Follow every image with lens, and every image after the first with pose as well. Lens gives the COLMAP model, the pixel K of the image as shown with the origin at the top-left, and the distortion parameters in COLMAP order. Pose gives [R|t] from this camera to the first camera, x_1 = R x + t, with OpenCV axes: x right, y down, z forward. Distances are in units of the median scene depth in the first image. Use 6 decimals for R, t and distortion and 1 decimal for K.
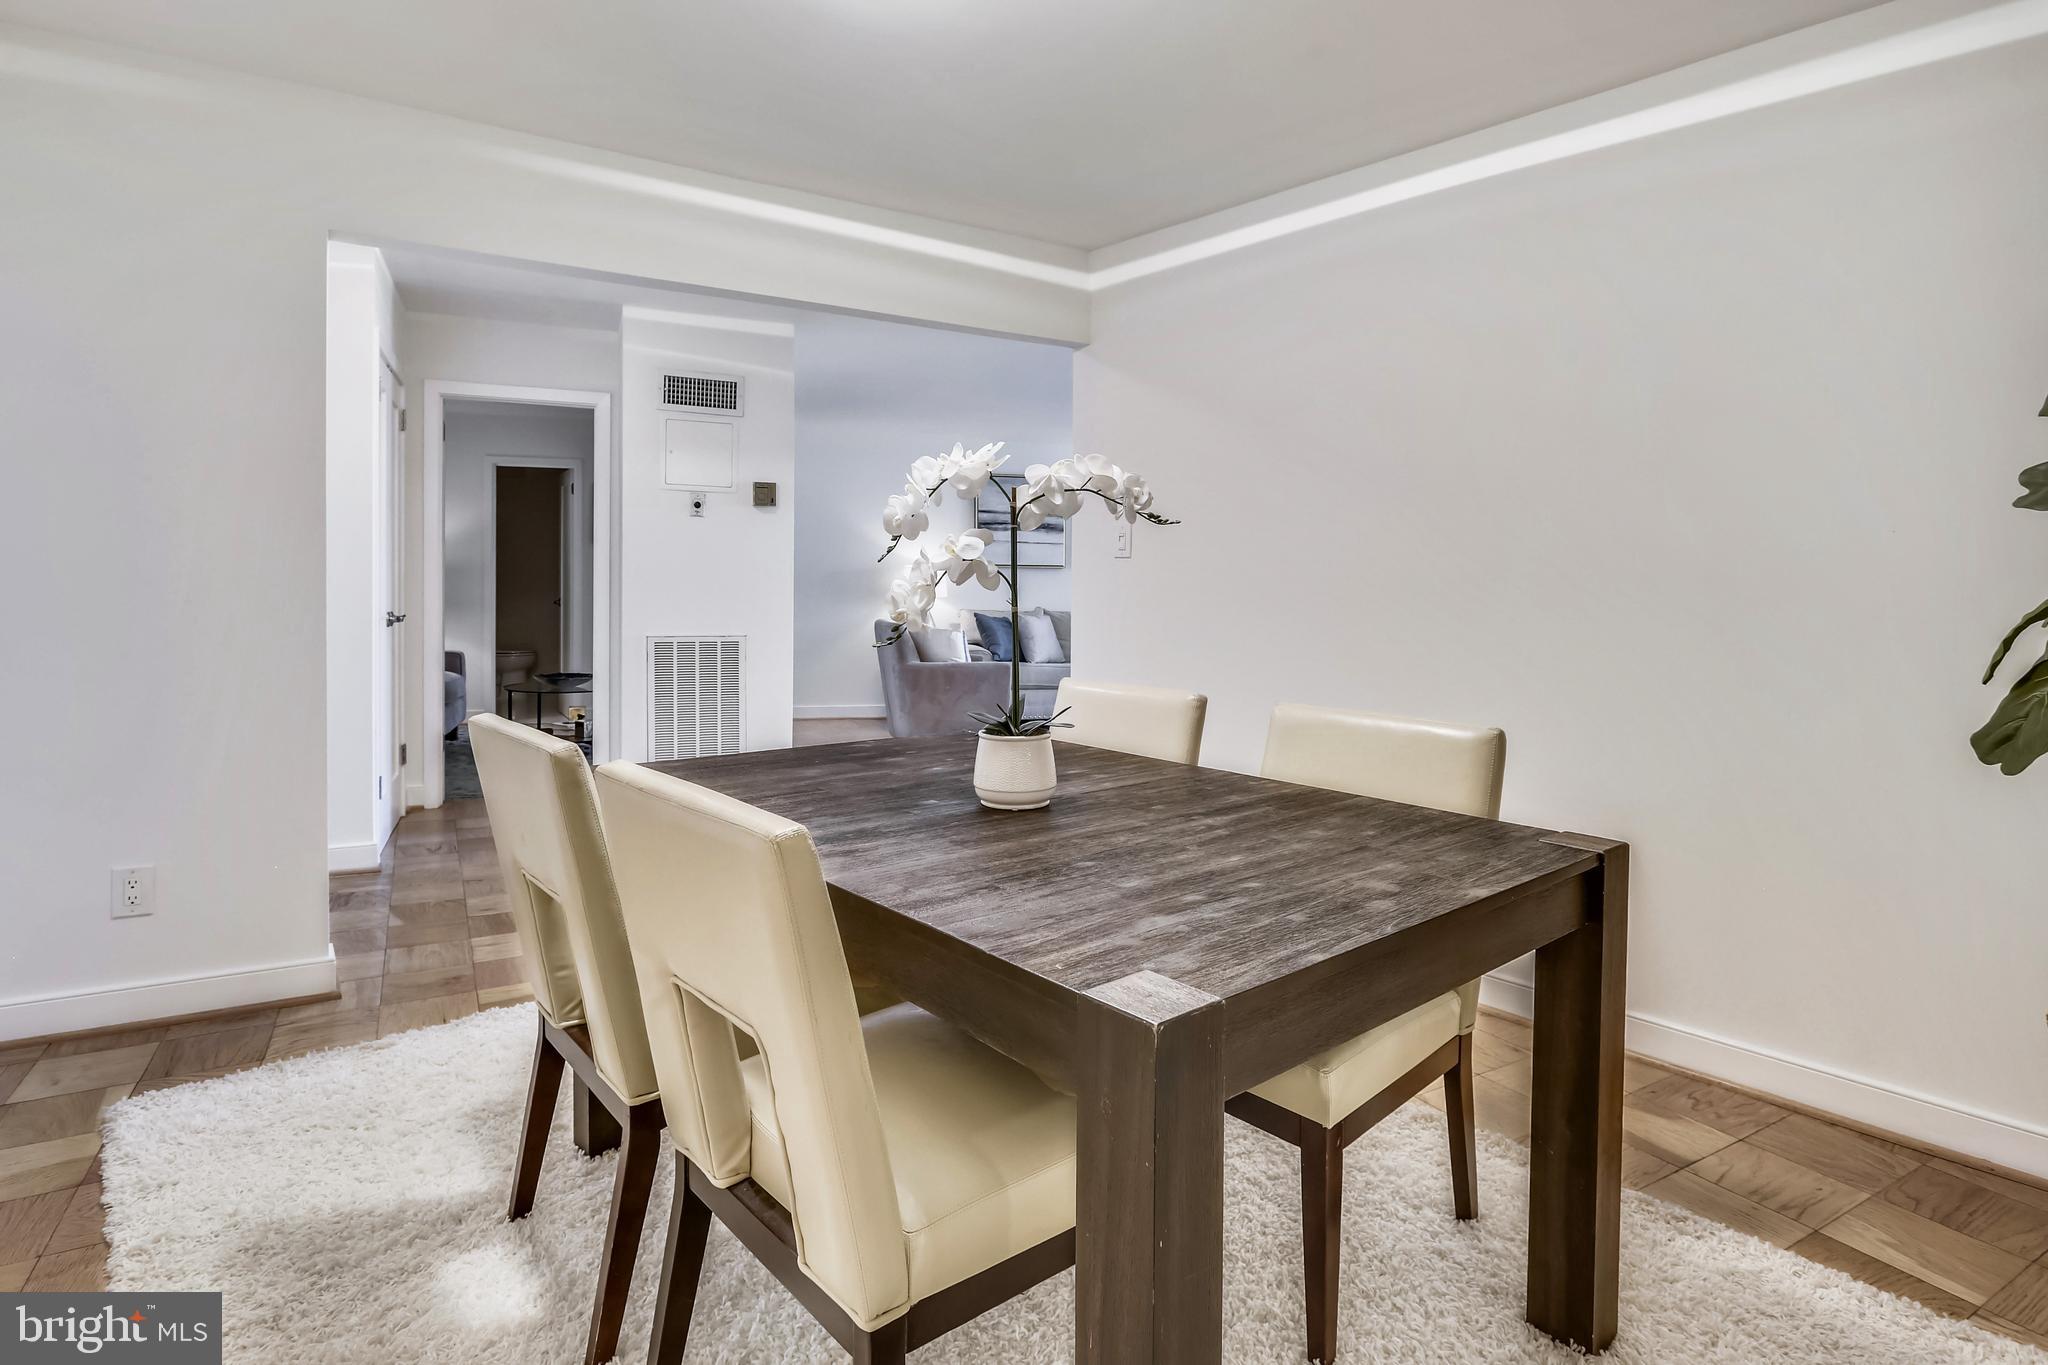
lens RADIAL K [[981.2, 0, 1026.9], [0, 981.2, 673.7], [0, 0, 1]] dist [-0.000418, 0.000281]
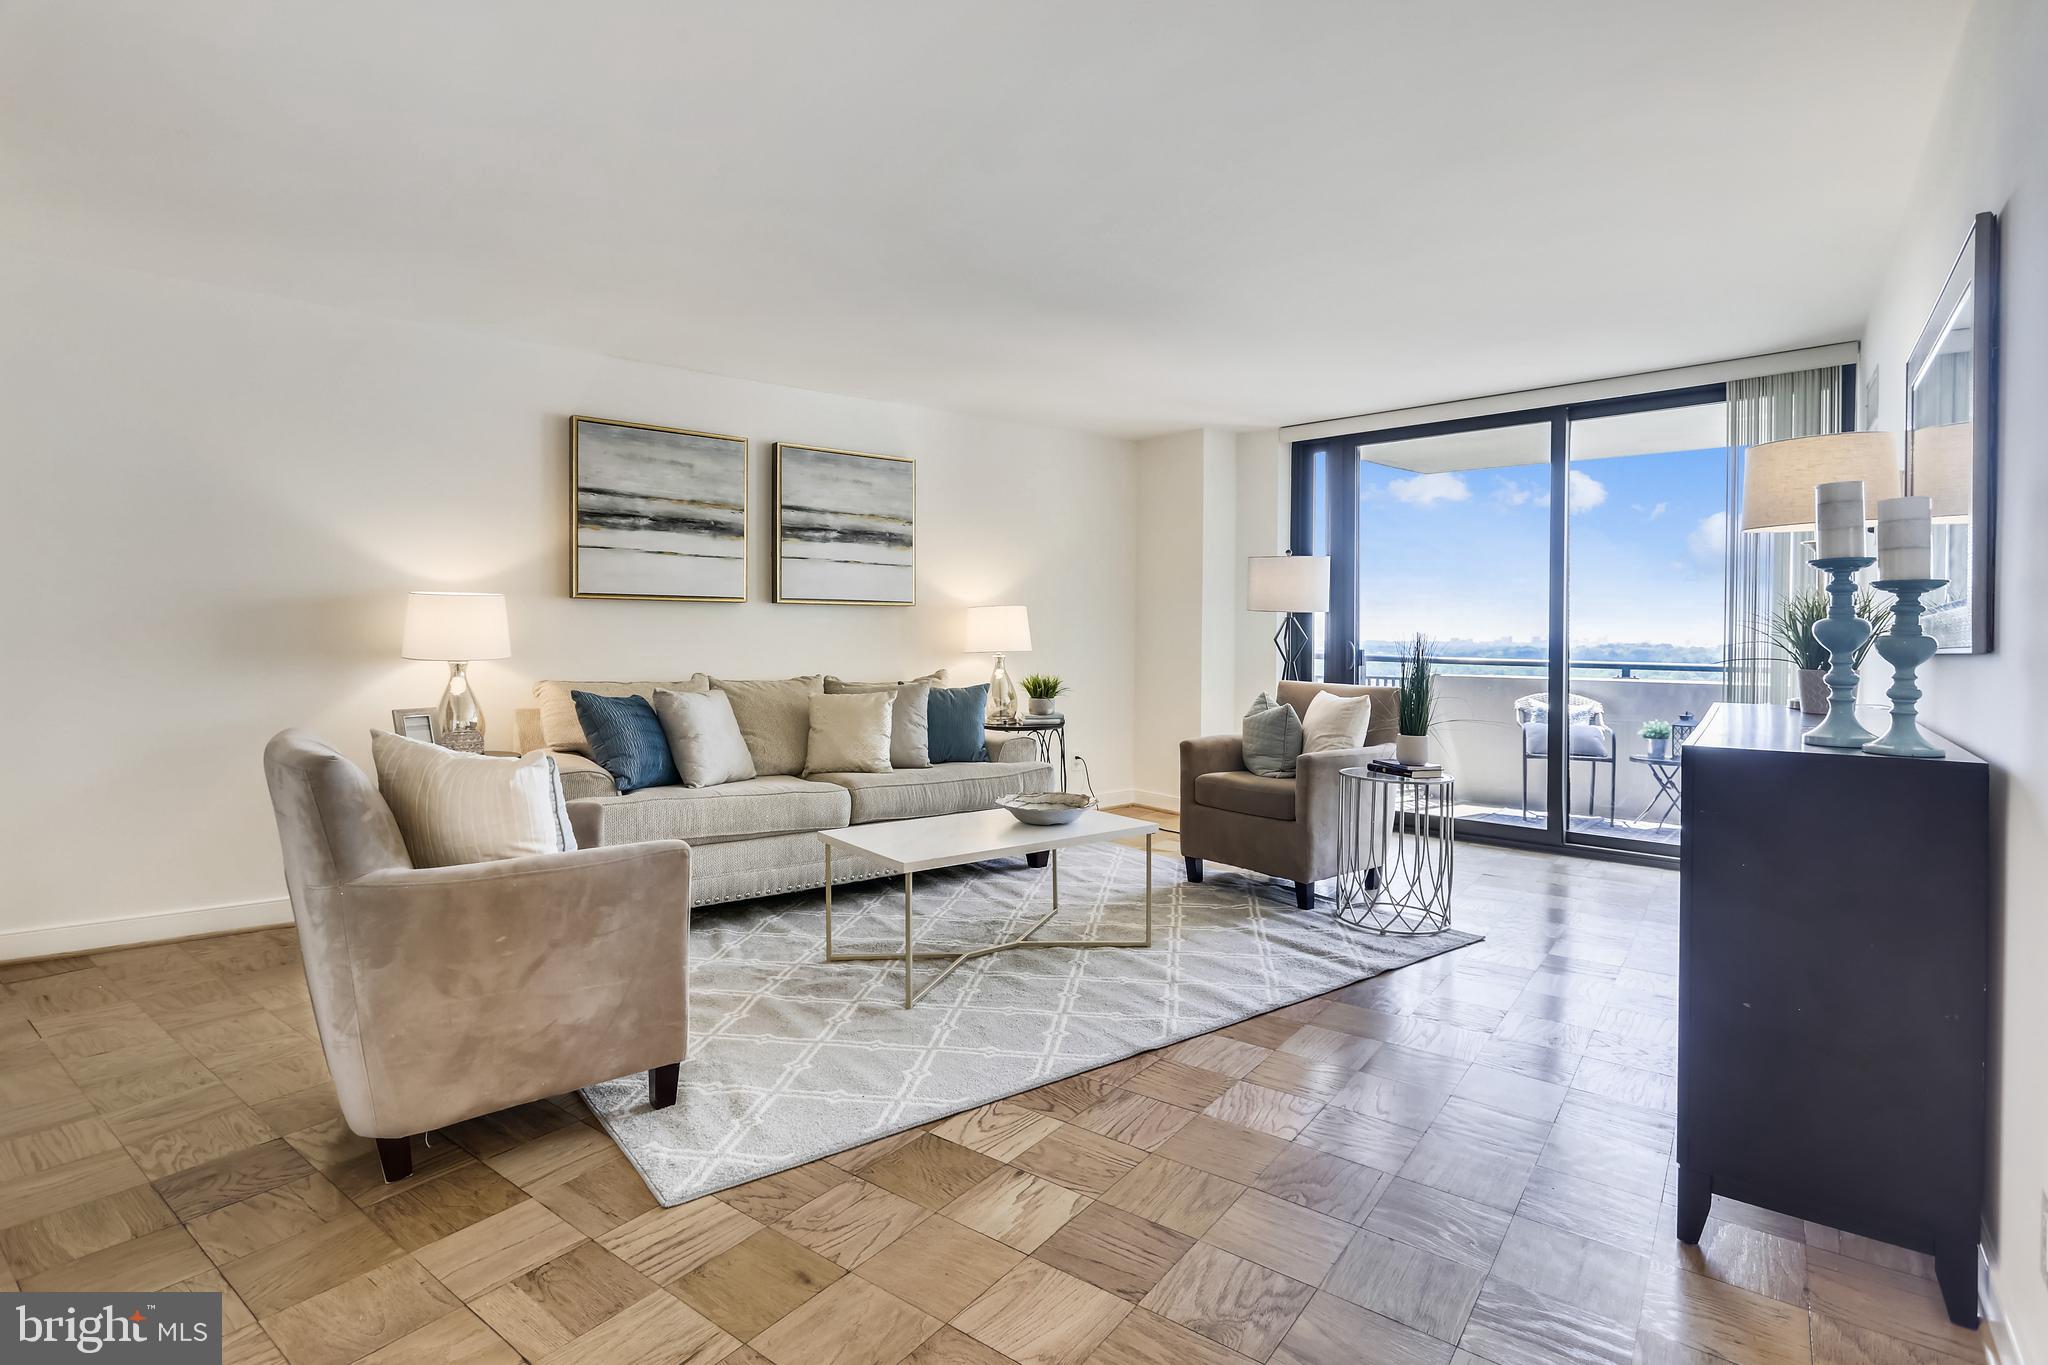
lens RADIAL K [[981.2, 0, 1026.9], [0, 981.2, 673.7], [0, 0, 1]] dist [-0.000418, 0.000281]
pose [[0.923171, -0.007770, 0.384311, -0.039849], [0.024555, 0.998946, -0.038788, -0.056997], [-0.383605, 0.045245, 0.922388, 0.578789]]
